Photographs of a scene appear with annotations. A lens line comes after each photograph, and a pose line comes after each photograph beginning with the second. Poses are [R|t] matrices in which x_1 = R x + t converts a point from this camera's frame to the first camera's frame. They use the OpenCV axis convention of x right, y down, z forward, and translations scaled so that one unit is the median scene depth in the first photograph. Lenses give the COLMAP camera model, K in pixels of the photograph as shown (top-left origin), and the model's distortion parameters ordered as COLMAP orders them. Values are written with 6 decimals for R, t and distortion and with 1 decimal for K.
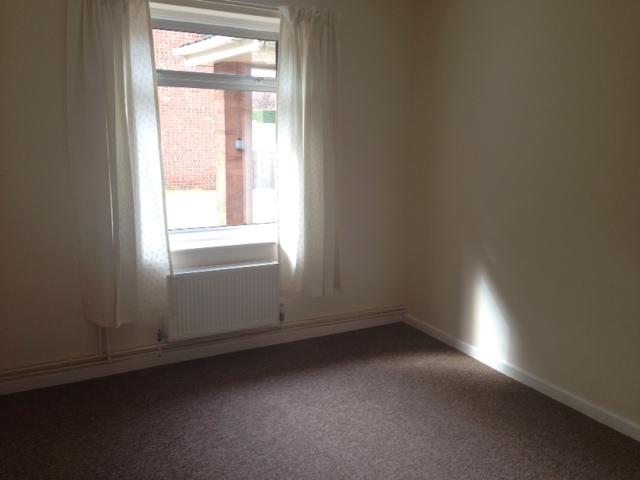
lens RADIAL K [[599.2, 0, 321.1], [0, 599.2, 237.6], [0, 0, 1]] dist [0.027917, 0.000000]
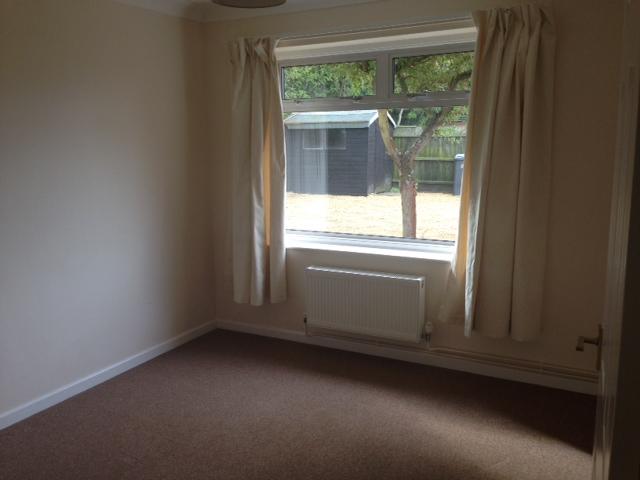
lens RADIAL K [[599.2, 0, 320.1], [0, 599.2, 239.5], [0, 0, 1]] dist [0.027917, 0.000000]
pose [[0.508737, 0.119076, -0.852647, 0.655516], [-0.138047, 0.988856, 0.055732, -0.055150], [0.849782, 0.089352, 0.519506, 0.336074]]
